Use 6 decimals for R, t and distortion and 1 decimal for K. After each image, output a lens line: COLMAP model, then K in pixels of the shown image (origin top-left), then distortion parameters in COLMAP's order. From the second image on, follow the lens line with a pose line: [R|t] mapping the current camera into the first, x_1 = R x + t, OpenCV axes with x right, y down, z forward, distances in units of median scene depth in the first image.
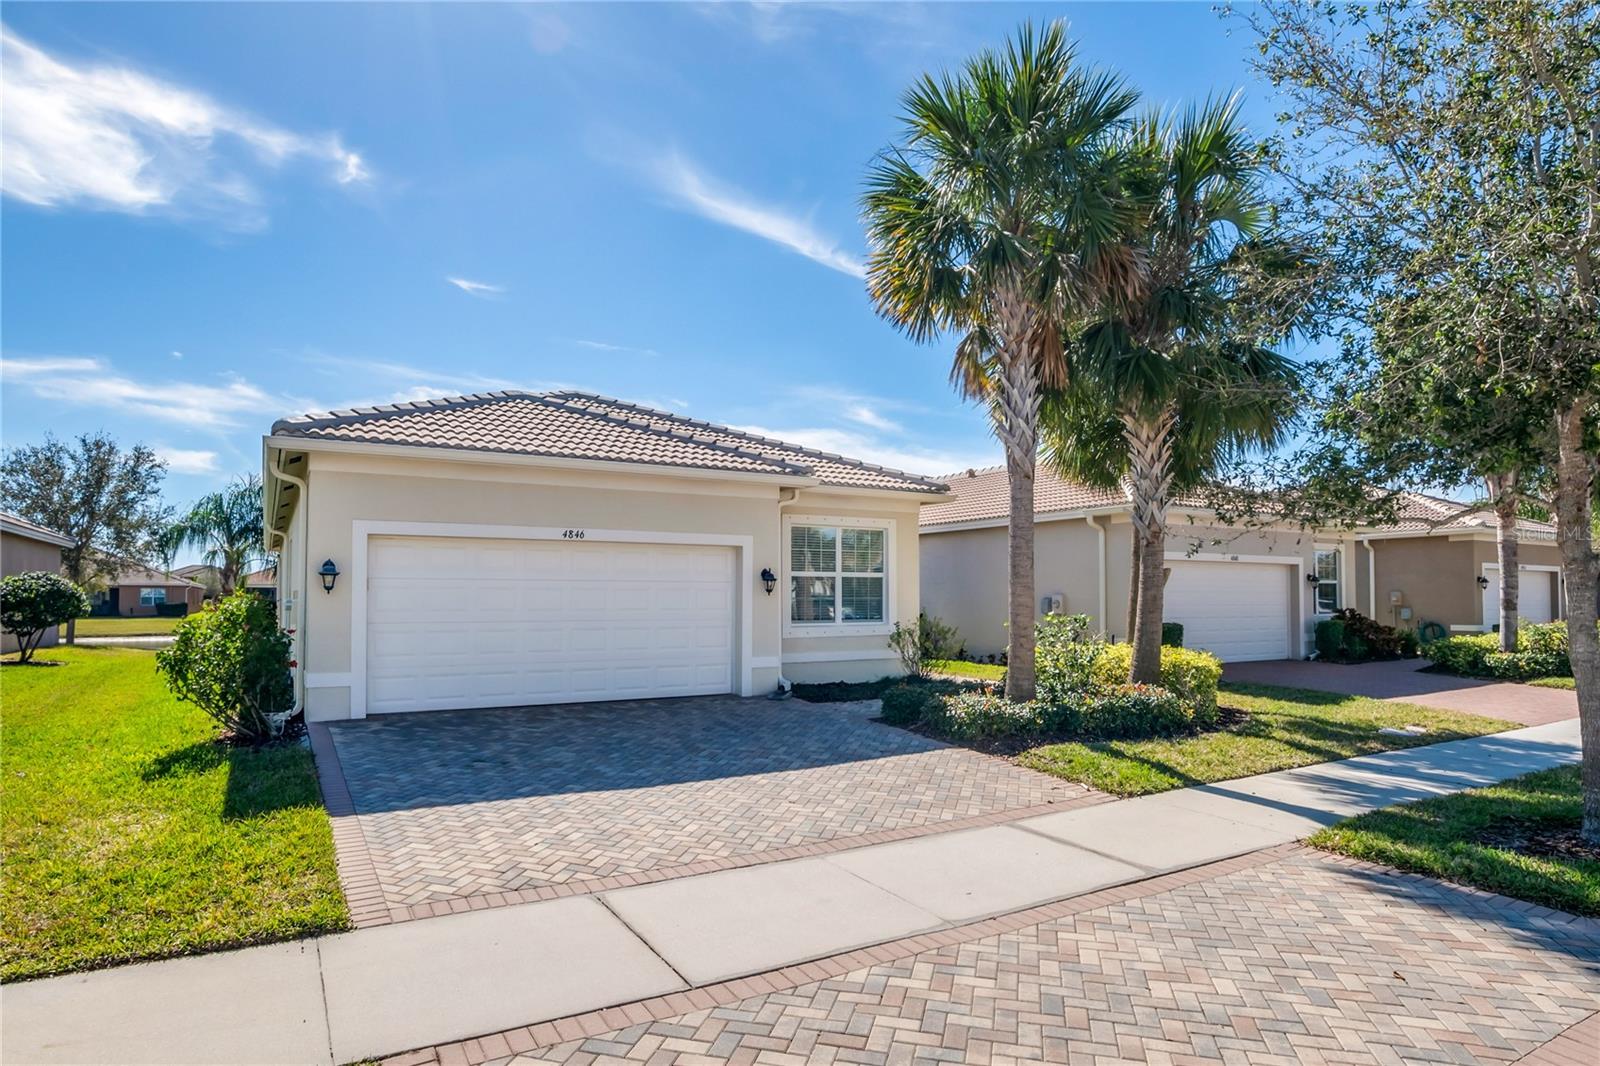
lens RADIAL K [[760.9, 0, 828.7], [0, 760.9, 536.6], [0, 0, 1]] dist [-0.024539, 0.001265]
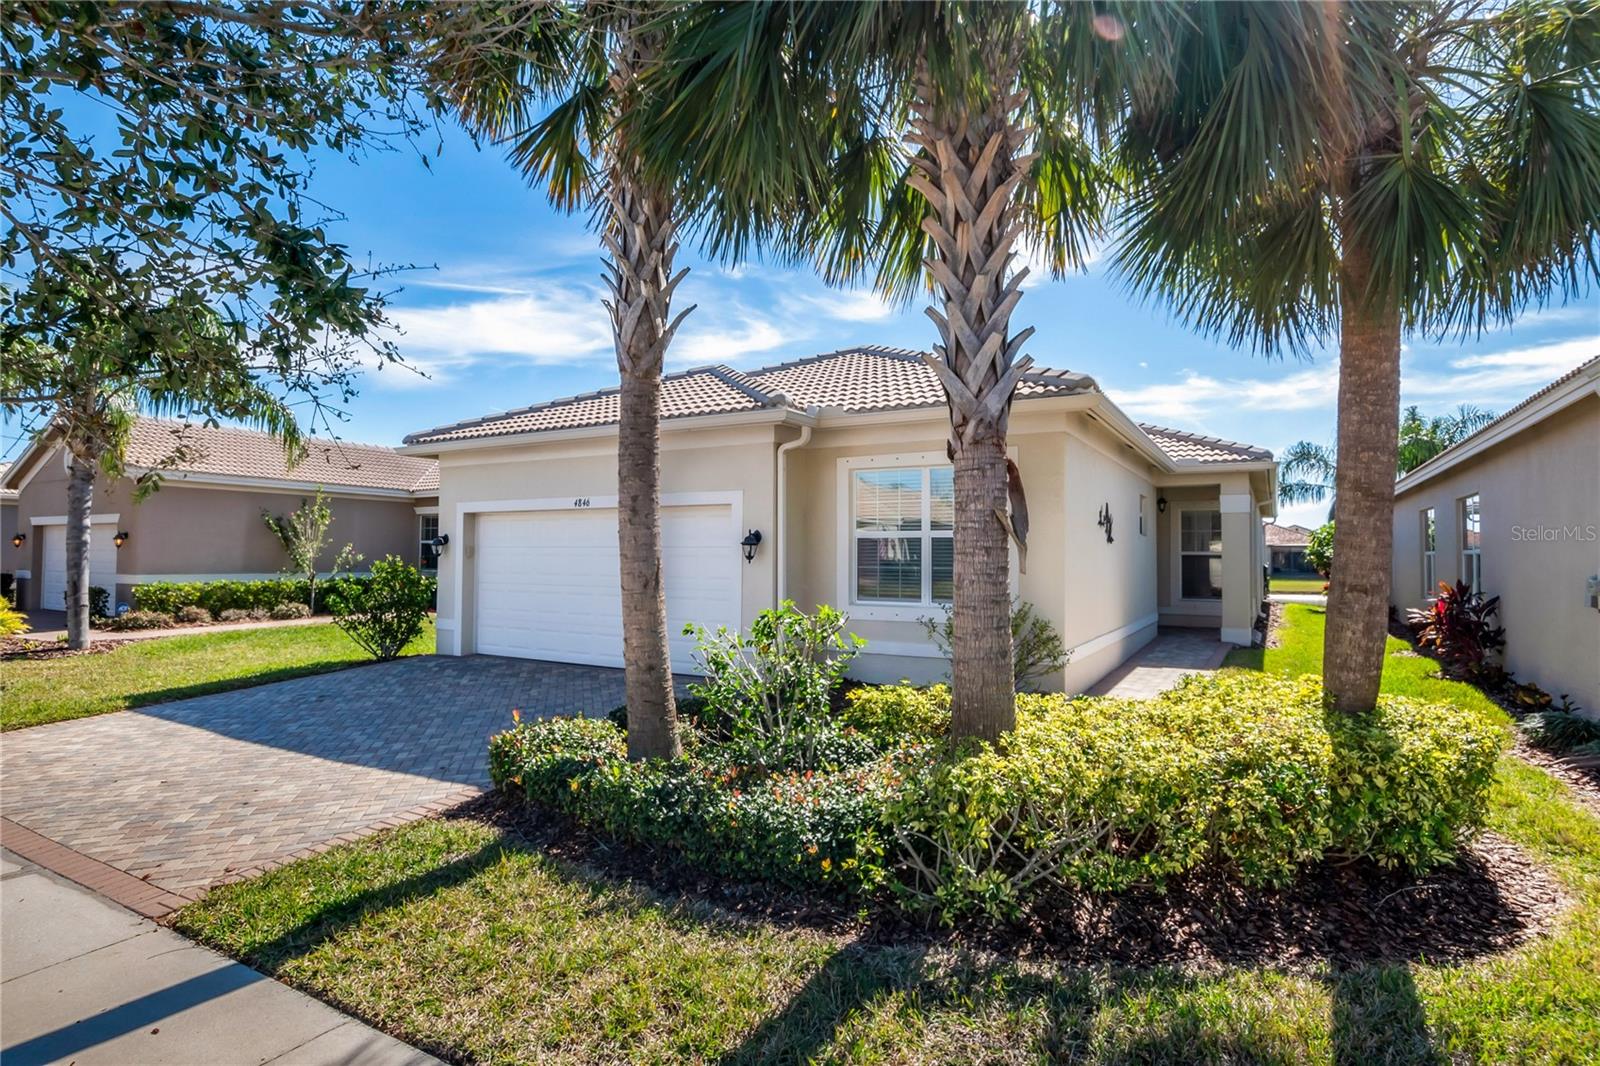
lens RADIAL K [[760.9, 0, 828.7], [0, 760.9, 536.6], [0, 0, 1]] dist [-0.024539, 0.001265]
pose [[0.550556, -0.027155, -0.834356, 0.558718], [0.061839, 0.998051, 0.008322, 0.043680], [0.832505, -0.056178, 0.551162, 0.560584]]
